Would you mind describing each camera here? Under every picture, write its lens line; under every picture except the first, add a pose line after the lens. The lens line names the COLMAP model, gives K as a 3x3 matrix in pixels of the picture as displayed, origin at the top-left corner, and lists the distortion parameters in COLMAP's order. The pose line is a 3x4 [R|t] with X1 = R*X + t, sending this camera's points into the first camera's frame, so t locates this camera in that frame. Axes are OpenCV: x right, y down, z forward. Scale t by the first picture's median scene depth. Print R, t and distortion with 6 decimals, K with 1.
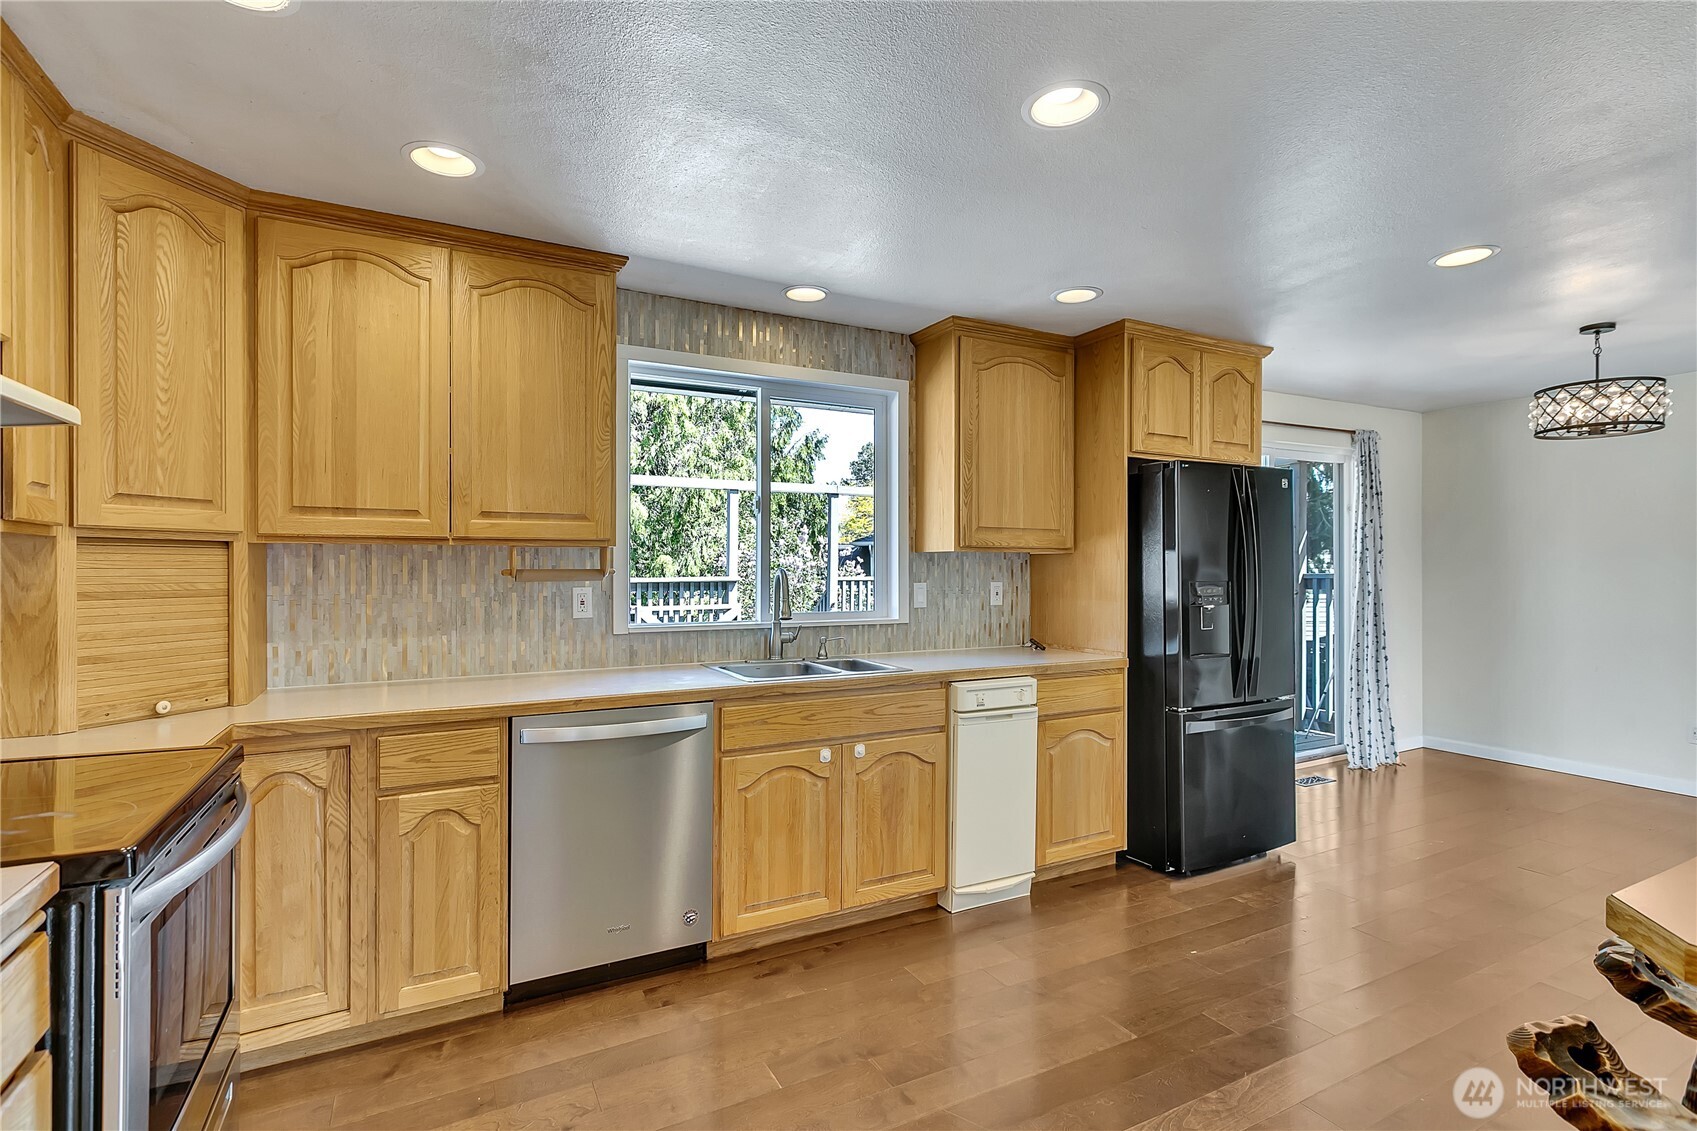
lens RADIAL K [[785.4, 0, 851.3], [0, 785.4, 571.9], [0, 0, 1]] dist [0.001720, 0.000921]
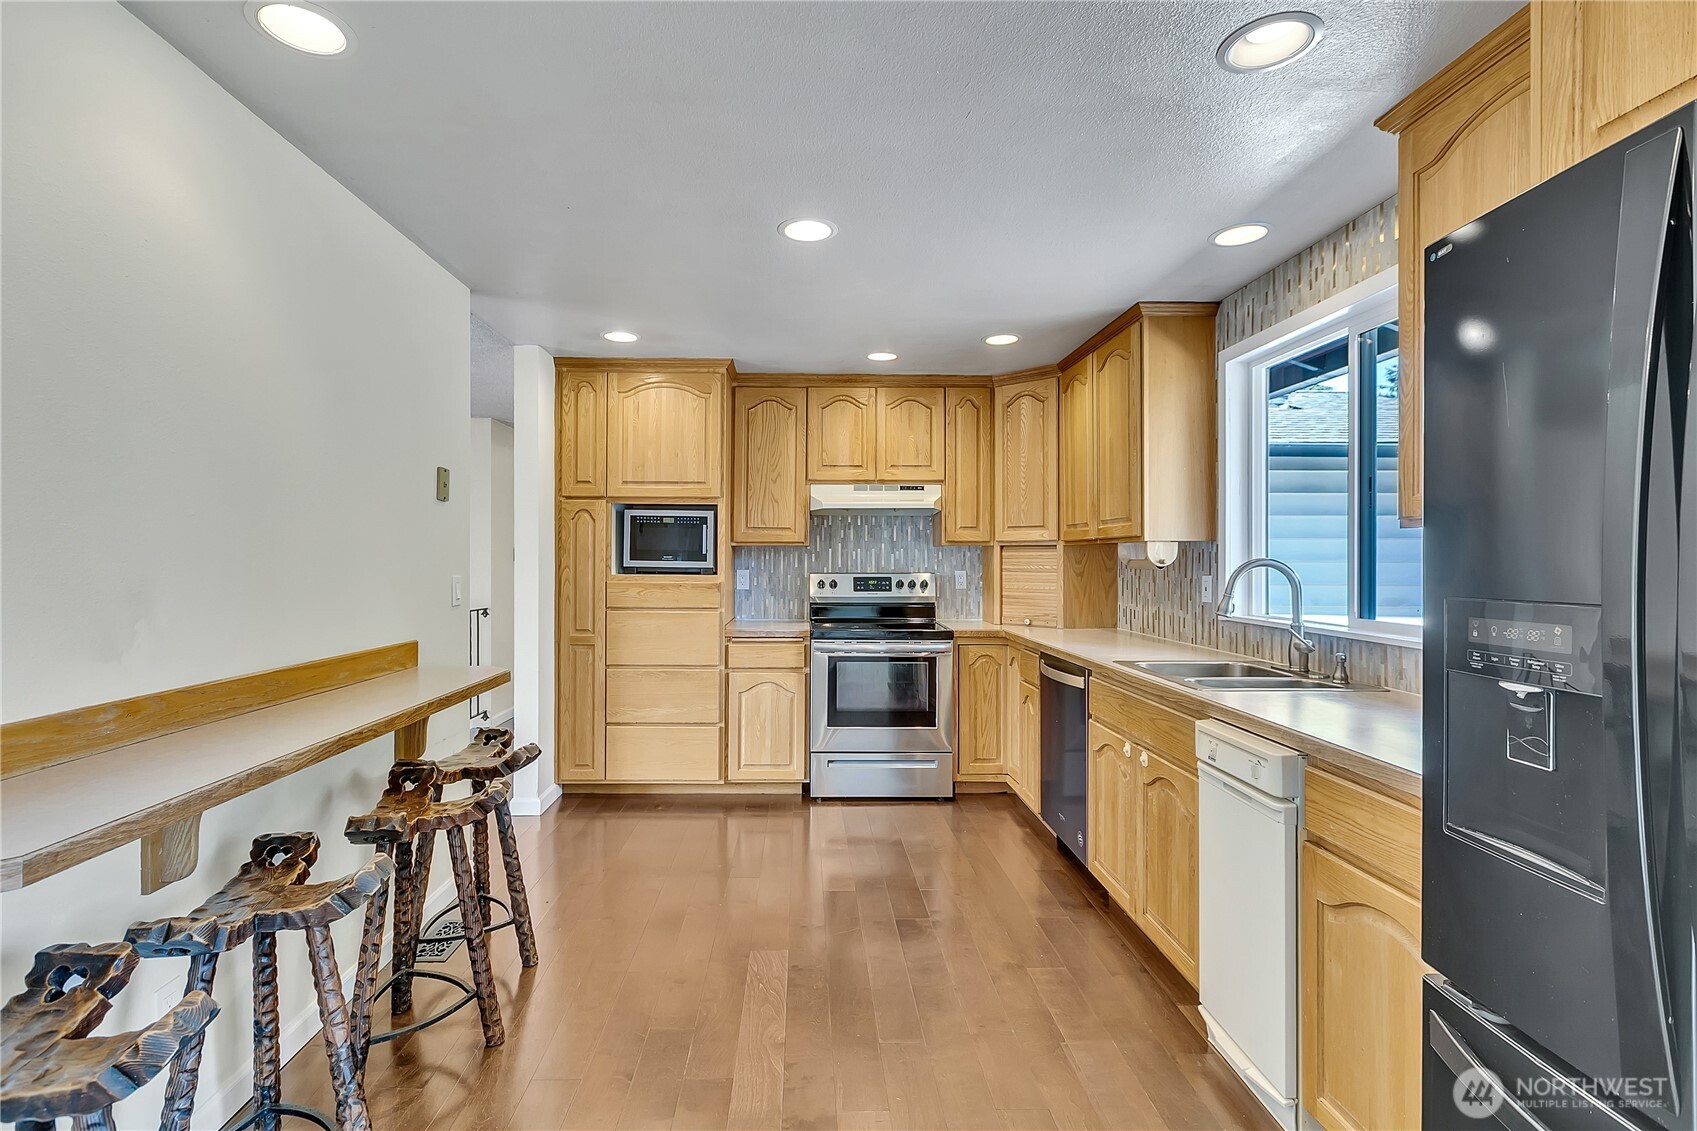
lens RADIAL K [[785.4, 0, 813.0], [0, 785.4, 559.5], [0, 0, 1]] dist [0.001720, 0.000921]
pose [[-0.447105, -0.000092, -0.894482, 0.870467], [-0.007222, 0.999968, 0.003507, -0.003030], [0.894452, 0.008028, -0.447091, 0.929837]]
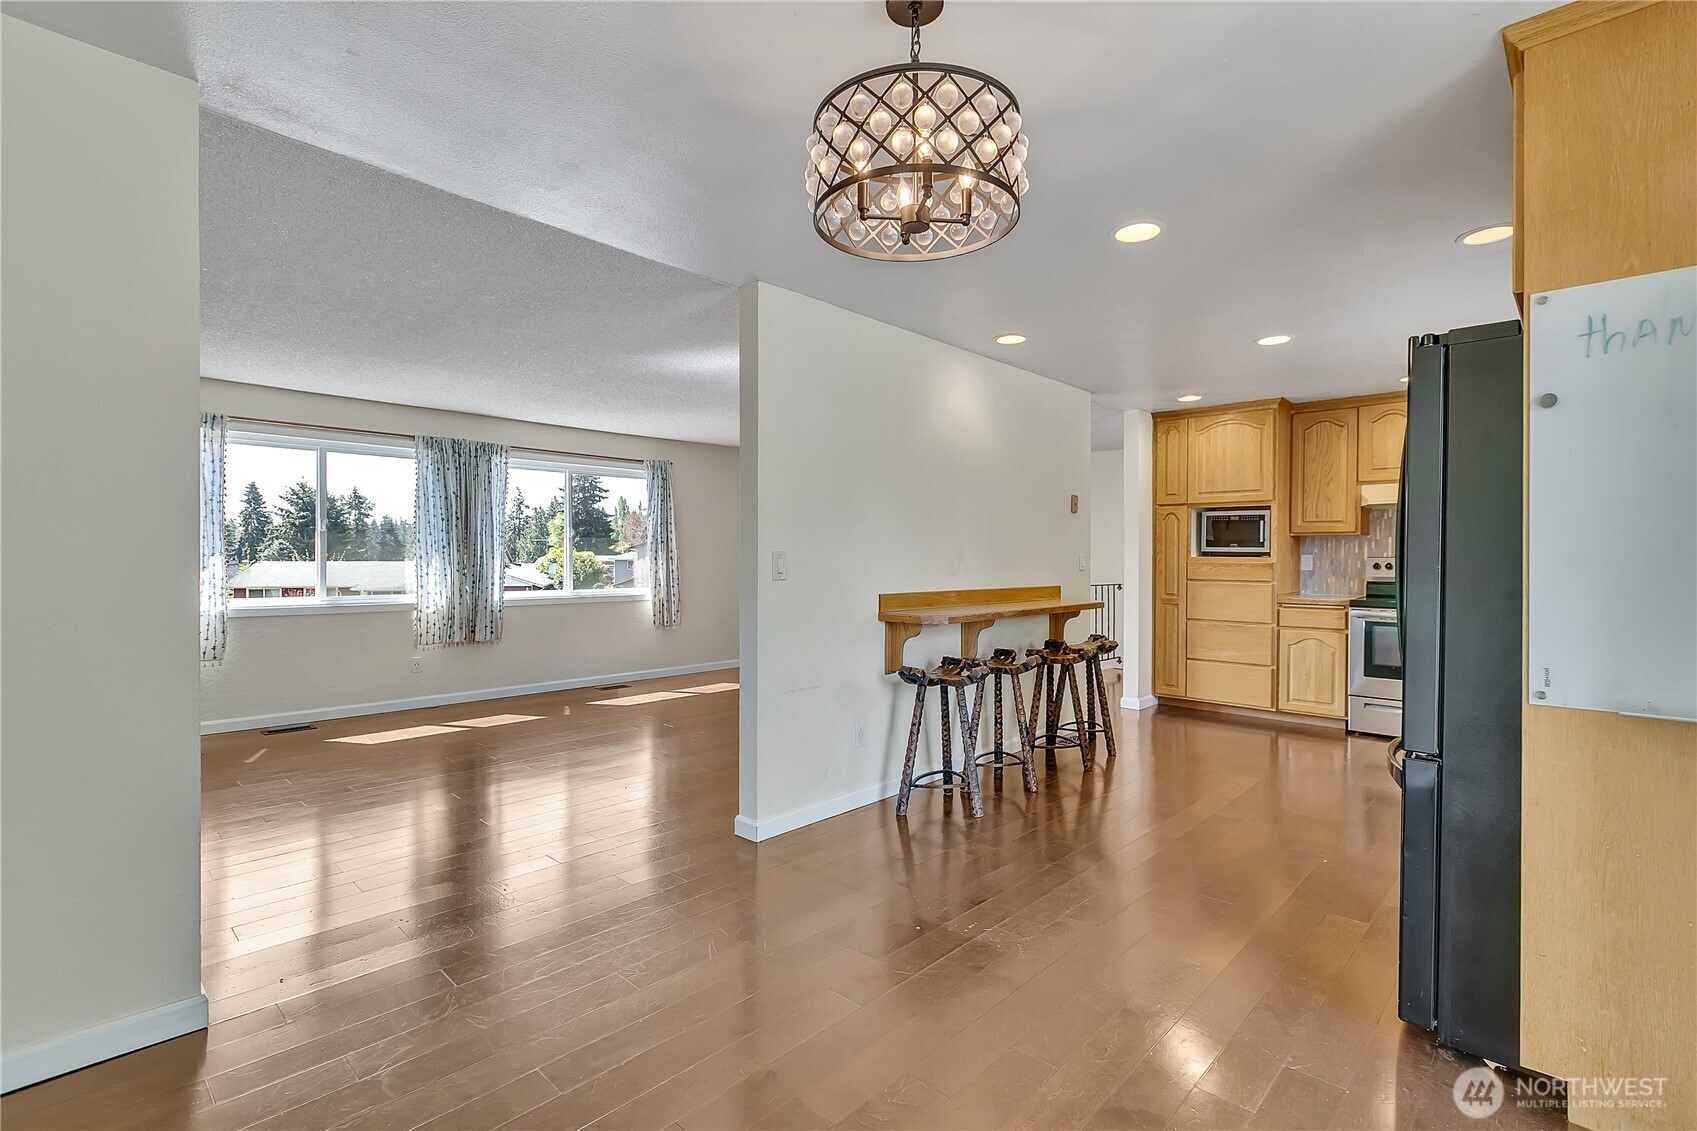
lens RADIAL K [[785.4, 0, 841.8], [0, 785.4, 555.0], [0, 0, 1]] dist [0.001720, 0.000921]
pose [[-0.947814, -0.004264, -0.318796, 1.277069], [-0.005709, 0.999977, 0.003600, 0.023805], [0.318773, 0.005232, -0.947817, 1.608514]]
